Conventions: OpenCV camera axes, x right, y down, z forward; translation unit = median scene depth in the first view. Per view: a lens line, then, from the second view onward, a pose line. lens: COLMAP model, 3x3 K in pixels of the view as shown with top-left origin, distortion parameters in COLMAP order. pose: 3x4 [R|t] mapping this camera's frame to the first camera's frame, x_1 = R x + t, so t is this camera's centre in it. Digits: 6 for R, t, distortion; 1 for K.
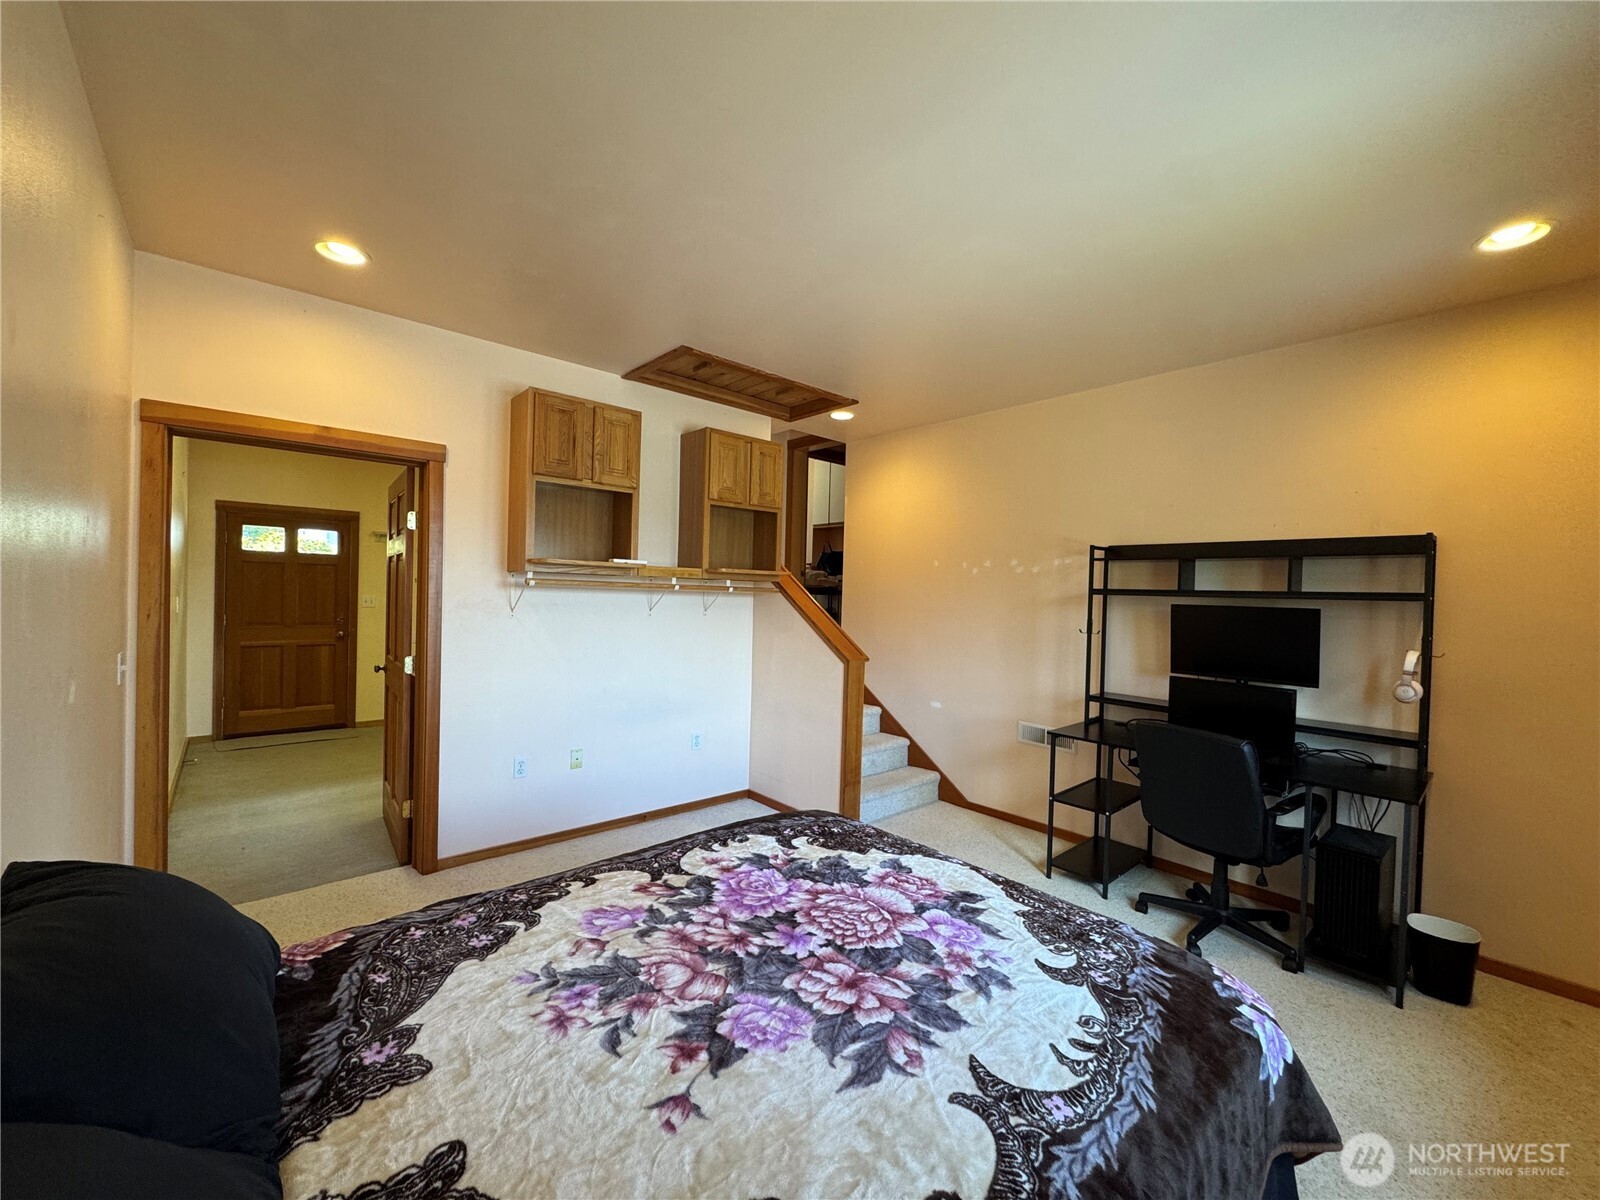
lens RADIAL K [[638.3, 0, 802.0], [0, 638.3, 603.7], [0, 0, 1]] dist [-0.002968, 0.000353]
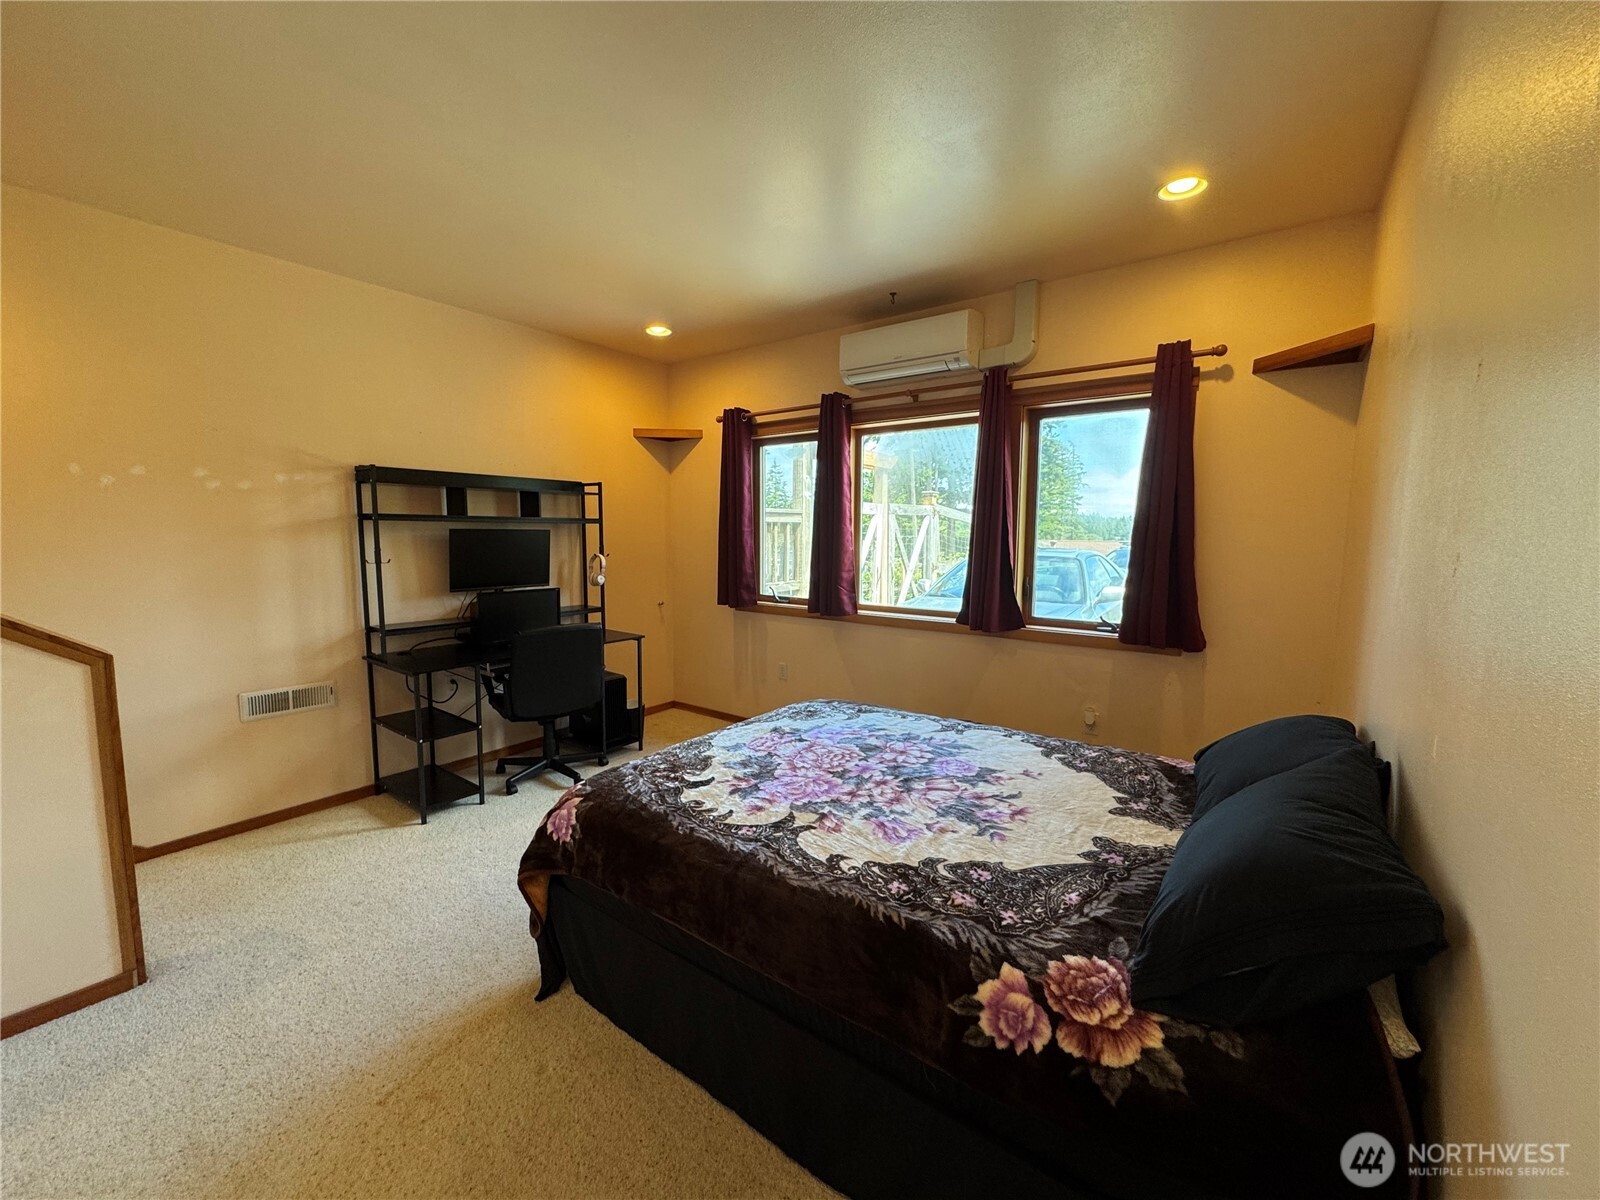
lens RADIAL K [[638.3, 0, 800.1], [0, 638.3, 595.6], [0, 0, 1]] dist [-0.002968, 0.000353]
pose [[-0.206516, -0.126128, 0.970280, -1.095681], [0.004004, 0.991539, 0.129744, -0.045285], [-0.978435, 0.030679, -0.204264, 1.168499]]
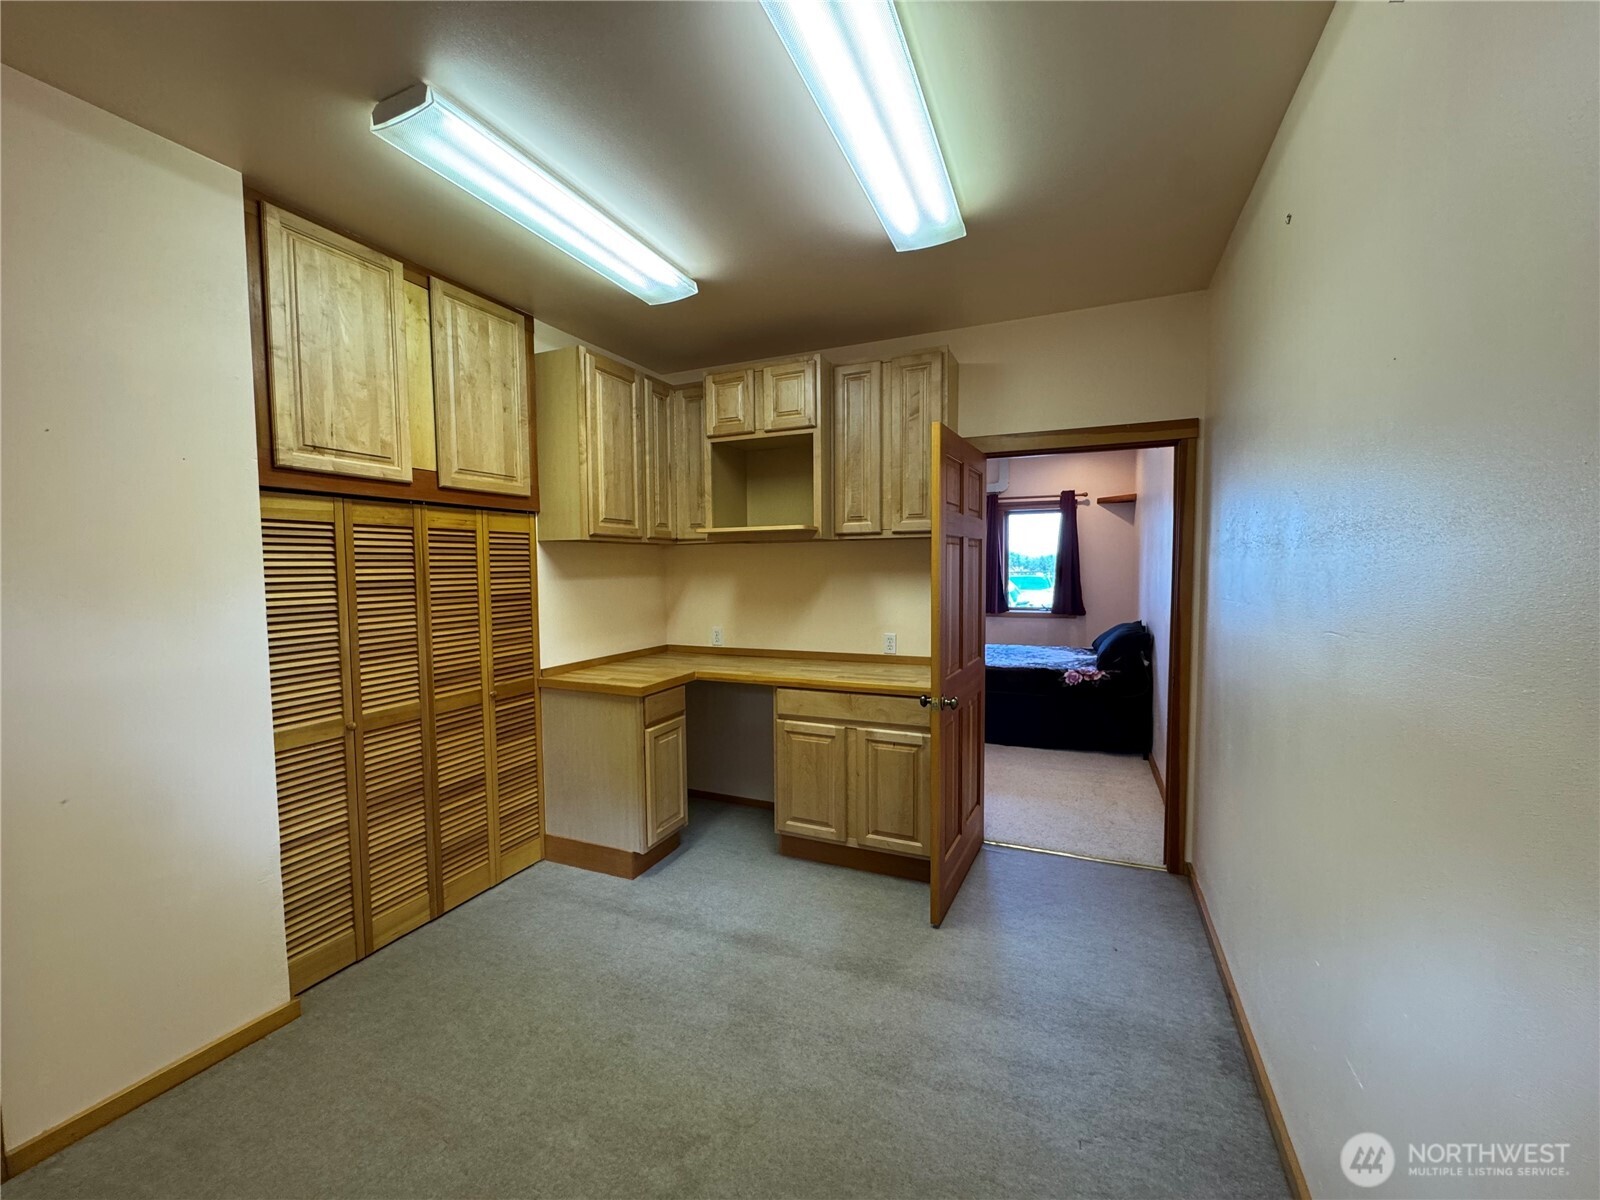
lens RADIAL K [[638.3, 0, 798.1], [0, 638.3, 601.4], [0, 0, 1]] dist [-0.002968, 0.000353]
pose [[-0.416267, -0.071573, 0.906421, -2.205674], [0.012451, 0.996355, 0.084393, -0.108759], [-0.909157, 0.046416, -0.413859, 2.594793]]
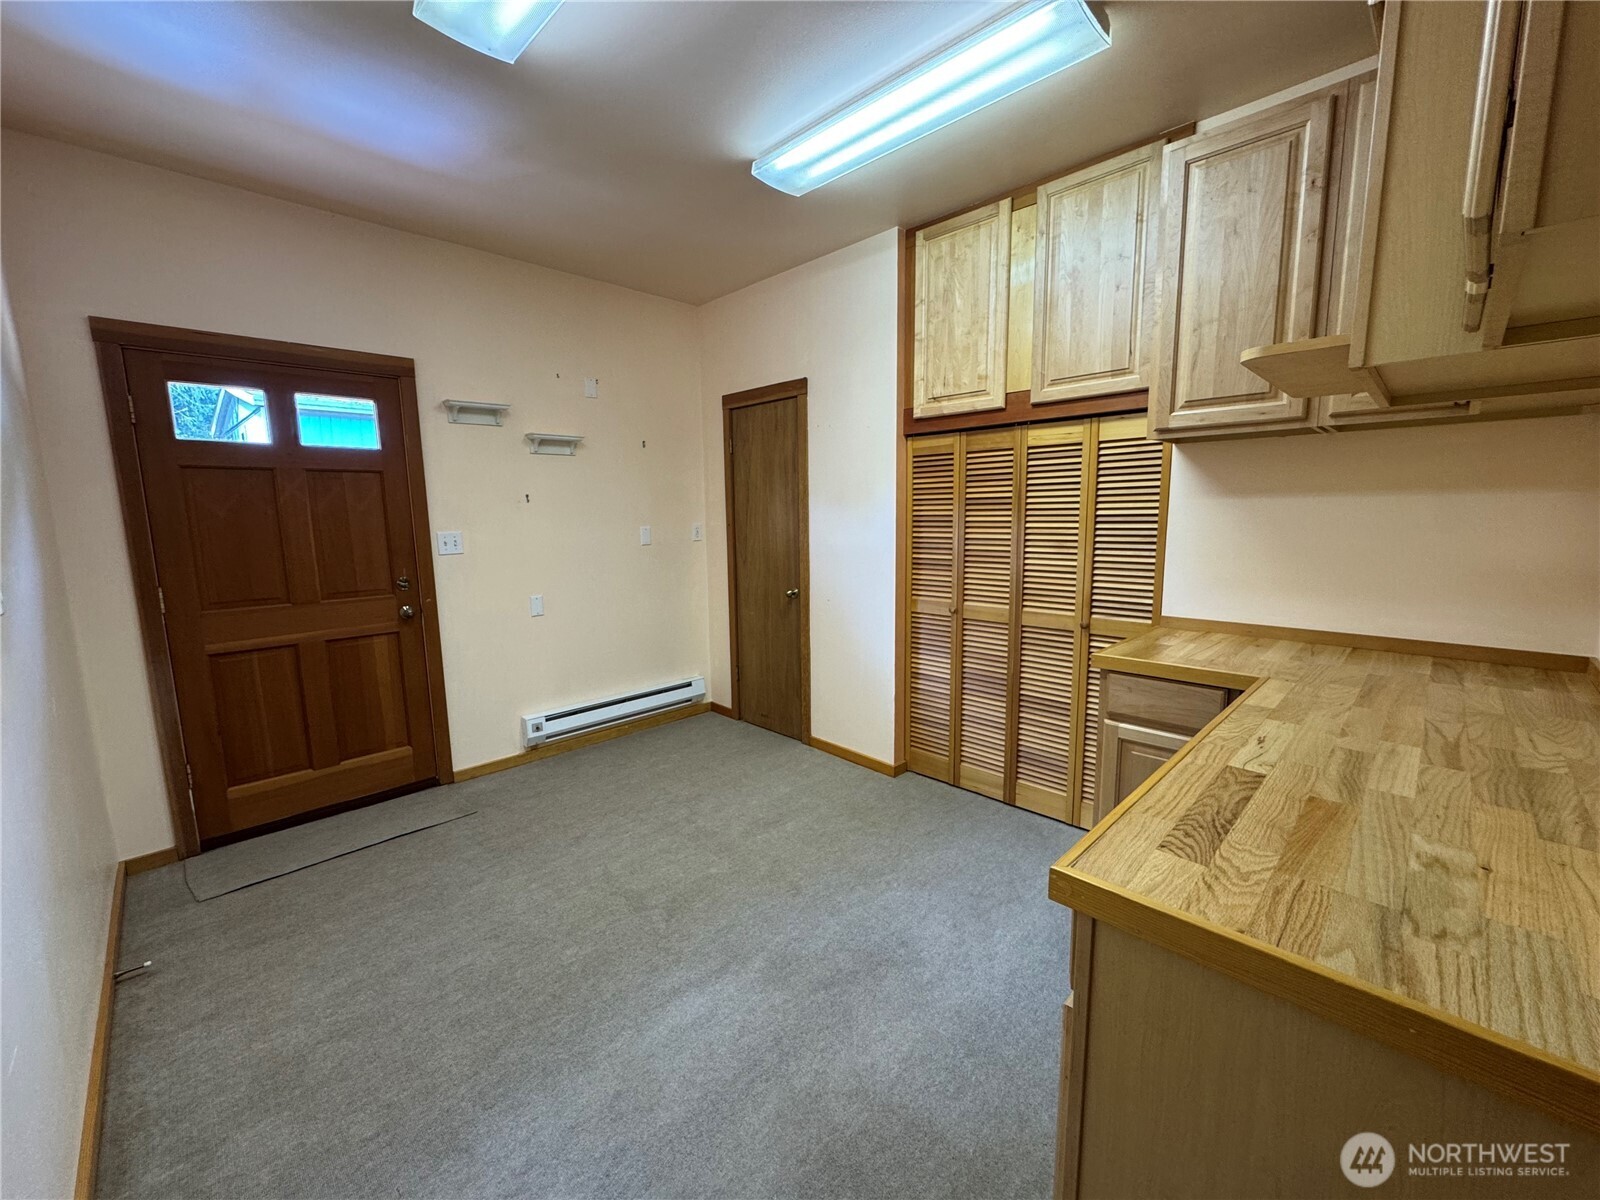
lens RADIAL K [[638.3, 0, 799.1], [0, 638.3, 597.3], [0, 0, 1]] dist [-0.002968, 0.000353]
pose [[0.997569, -0.049279, 0.049273, -1.417615], [0.042500, 0.990571, 0.130240, -0.049506], [-0.055227, -0.127830, 0.990257, 1.568657]]
